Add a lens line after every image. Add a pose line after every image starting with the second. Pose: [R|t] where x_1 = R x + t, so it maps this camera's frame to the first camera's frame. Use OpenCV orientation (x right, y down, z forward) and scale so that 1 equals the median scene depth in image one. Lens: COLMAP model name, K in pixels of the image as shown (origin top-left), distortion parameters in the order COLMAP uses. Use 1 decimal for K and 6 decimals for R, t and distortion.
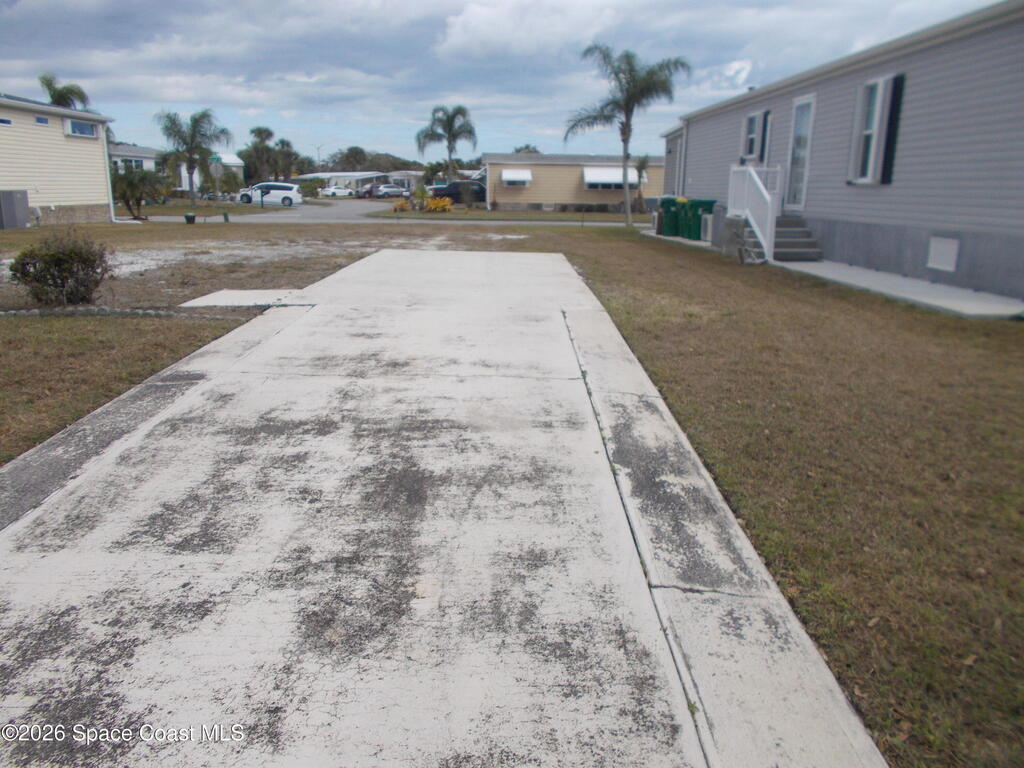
lens RADIAL K [[766.7, 0, 498.4], [0, 766.7, 386.0], [0, 0, 1]] dist [0.020416, -0.010506]
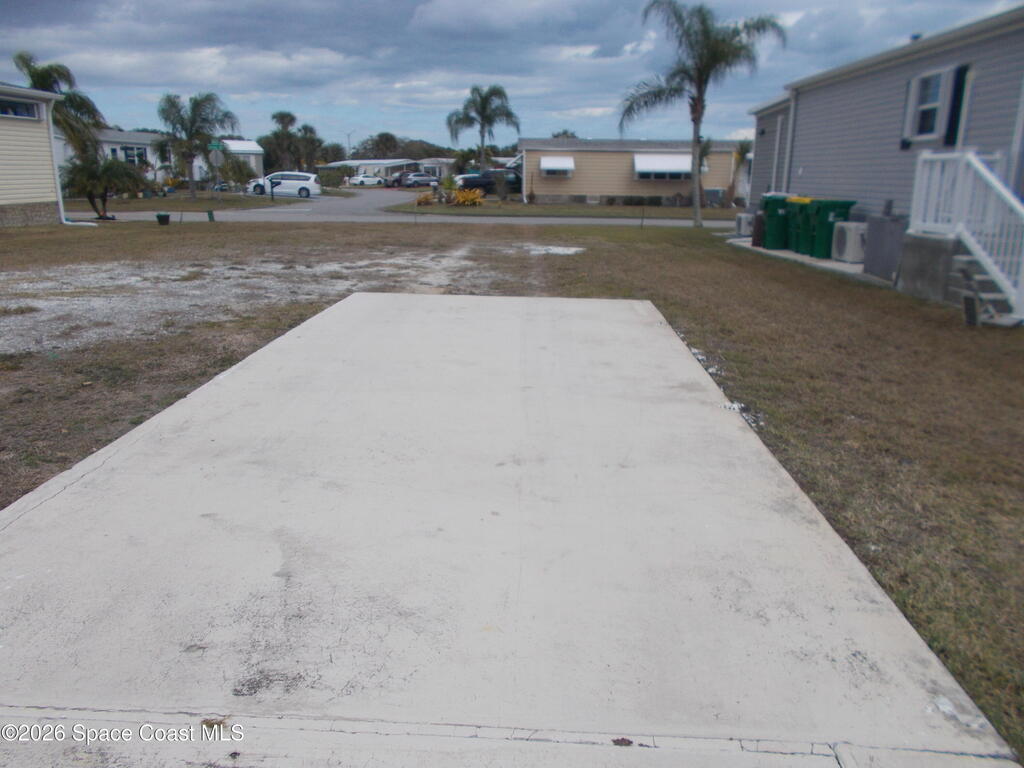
lens RADIAL K [[766.7, 0, 509.3], [0, 766.7, 376.0], [0, 0, 1]] dist [0.020416, -0.010506]
pose [[0.999499, 0.005092, -0.031234, -0.005763], [-0.004962, 0.999979, 0.004248, -0.088037], [0.031255, -0.004091, 0.999503, 0.303889]]
